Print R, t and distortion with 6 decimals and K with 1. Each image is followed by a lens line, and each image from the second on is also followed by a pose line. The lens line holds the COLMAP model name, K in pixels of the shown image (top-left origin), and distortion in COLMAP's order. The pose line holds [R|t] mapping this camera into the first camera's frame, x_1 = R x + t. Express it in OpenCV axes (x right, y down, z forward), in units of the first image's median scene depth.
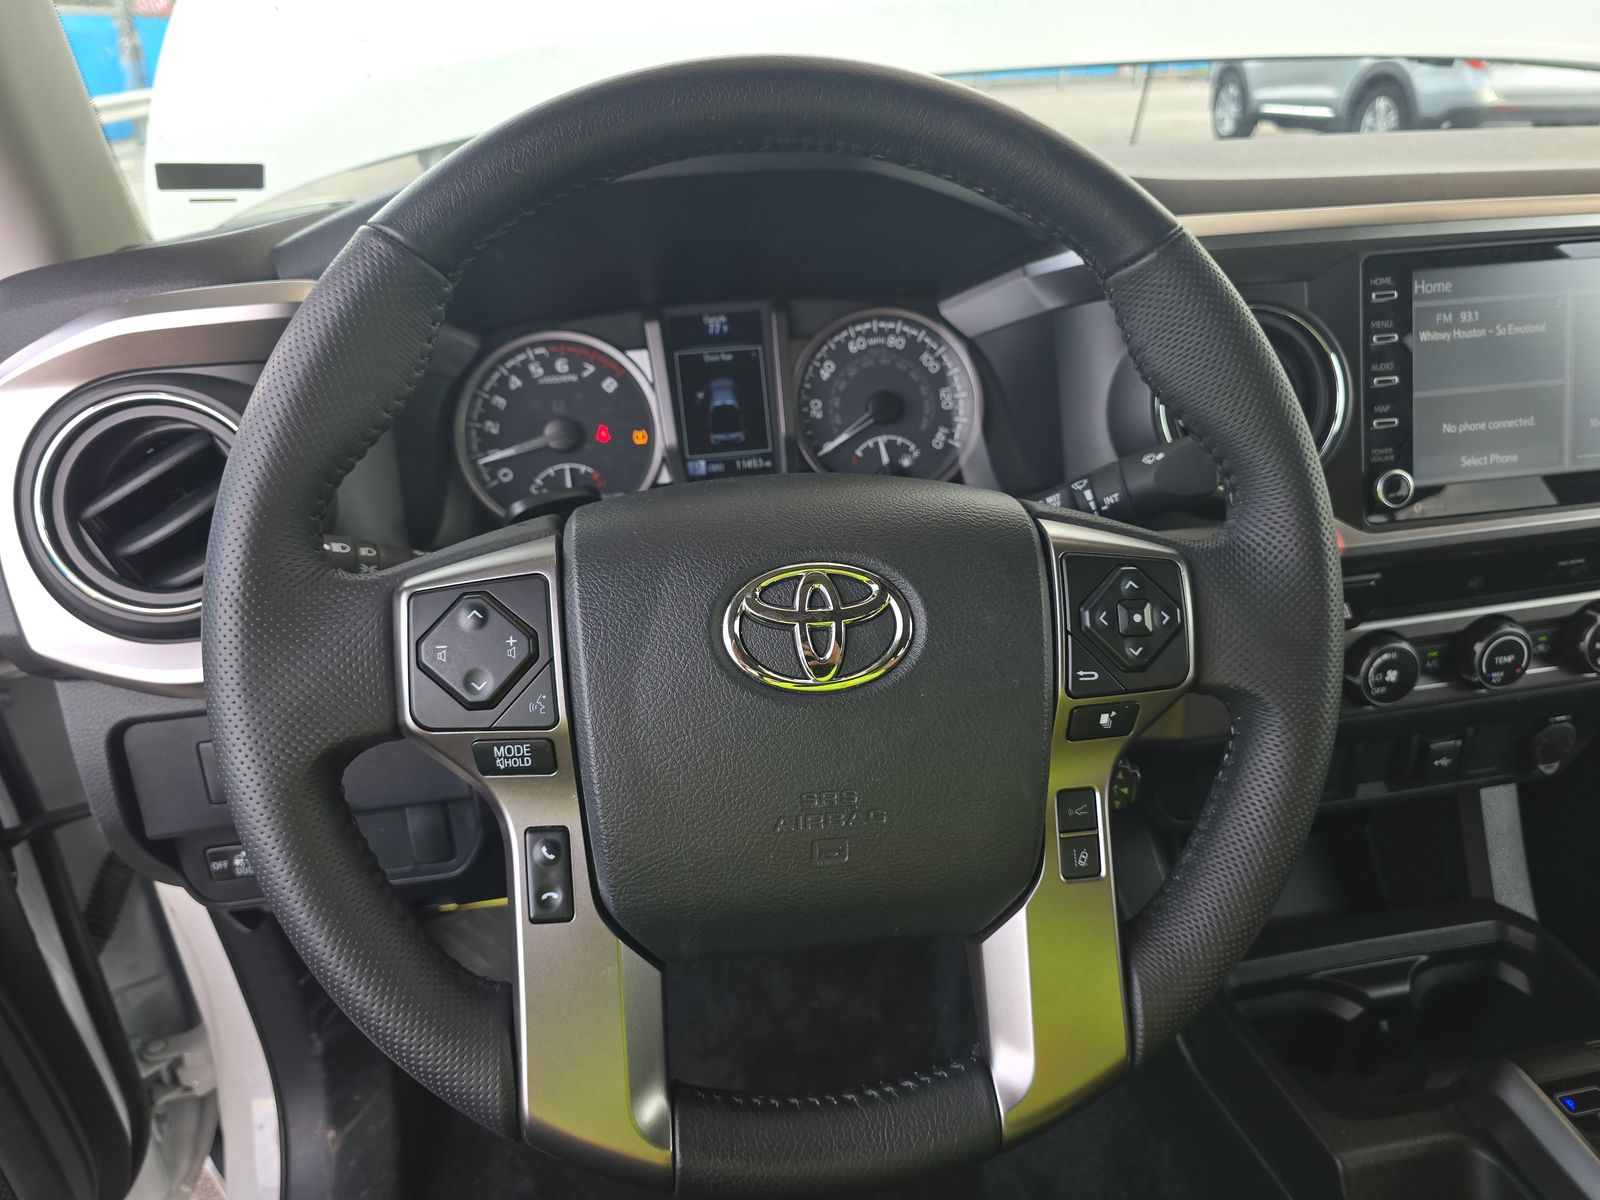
lens RADIAL K [[1097.7, 0, 800.0], [0, 1097.7, 600.0], [0, 0, 1]] dist [0.029385, -0.045212]
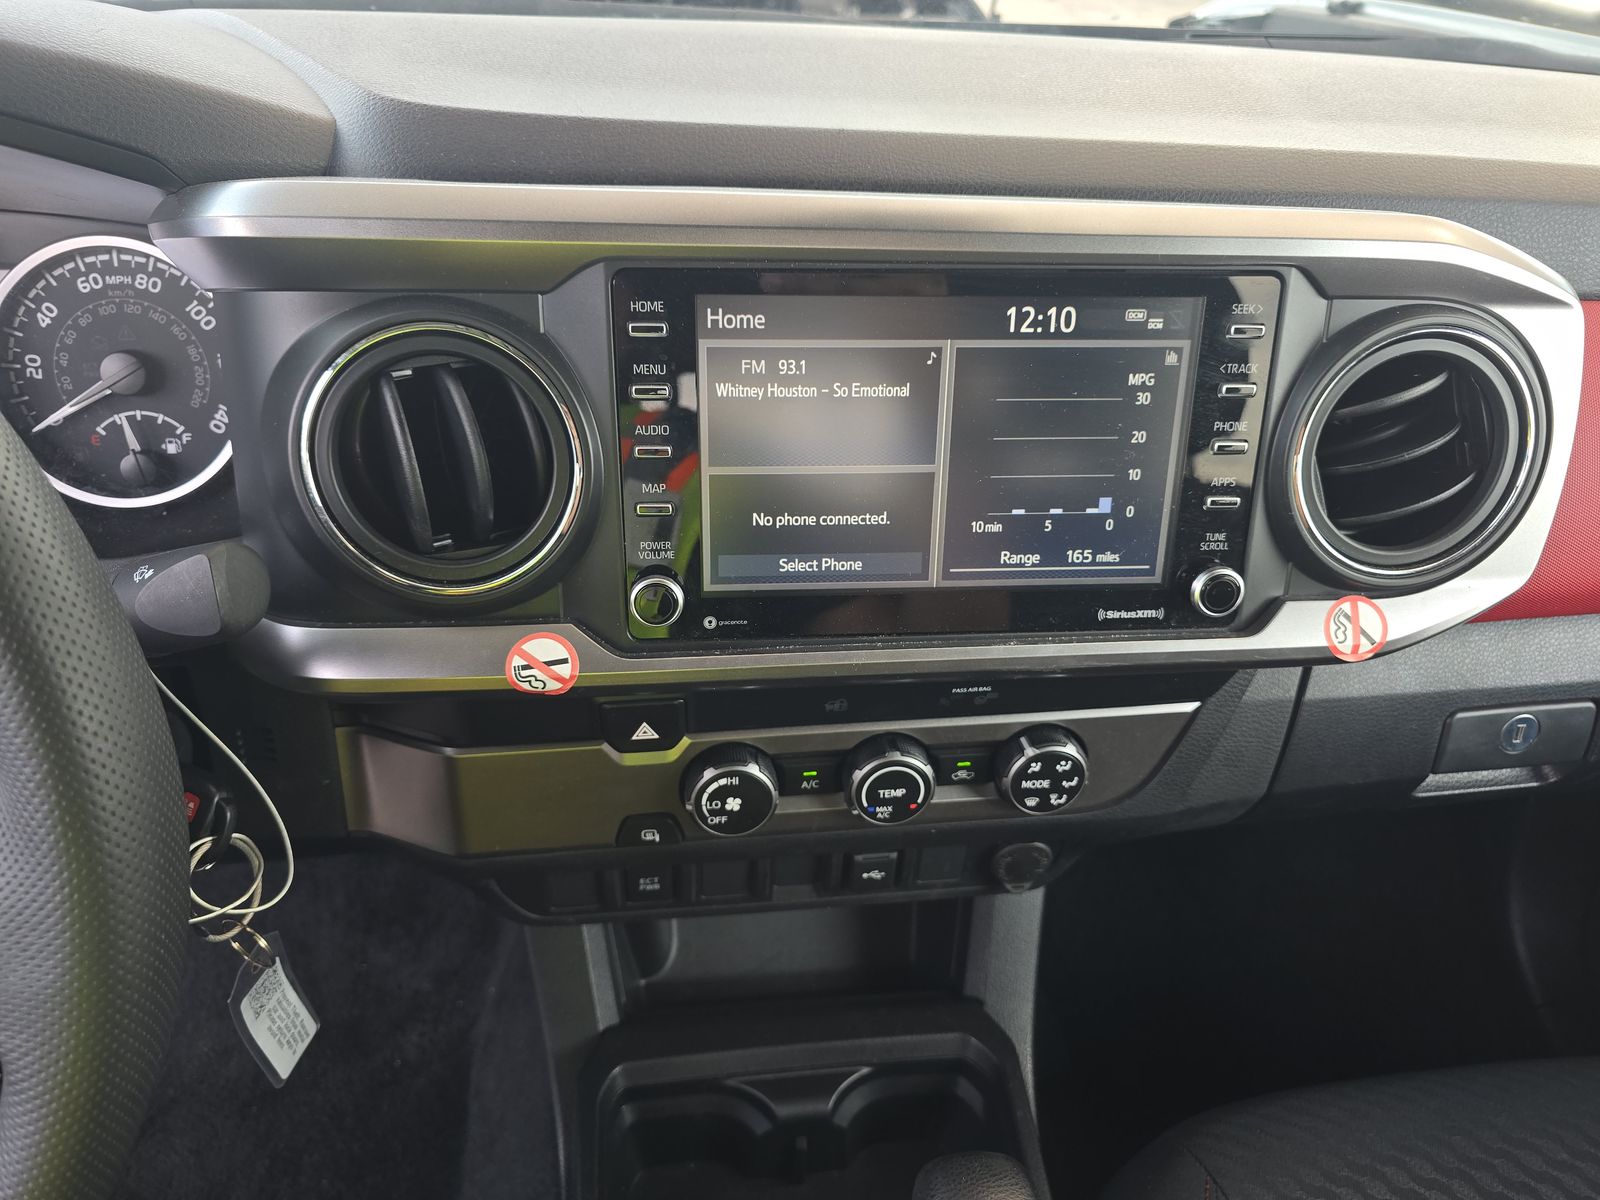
lens RADIAL K [[1097.7, 0, 800.0], [0, 1097.7, 600.0], [0, 0, 1]] dist [0.029385, -0.045212]
pose [[0.994830, 0.100038, 0.017467, 0.538176], [-0.101551, 0.979929, 0.171542, -0.203582], [0.000044, -0.172429, 0.985022, 0.253371]]
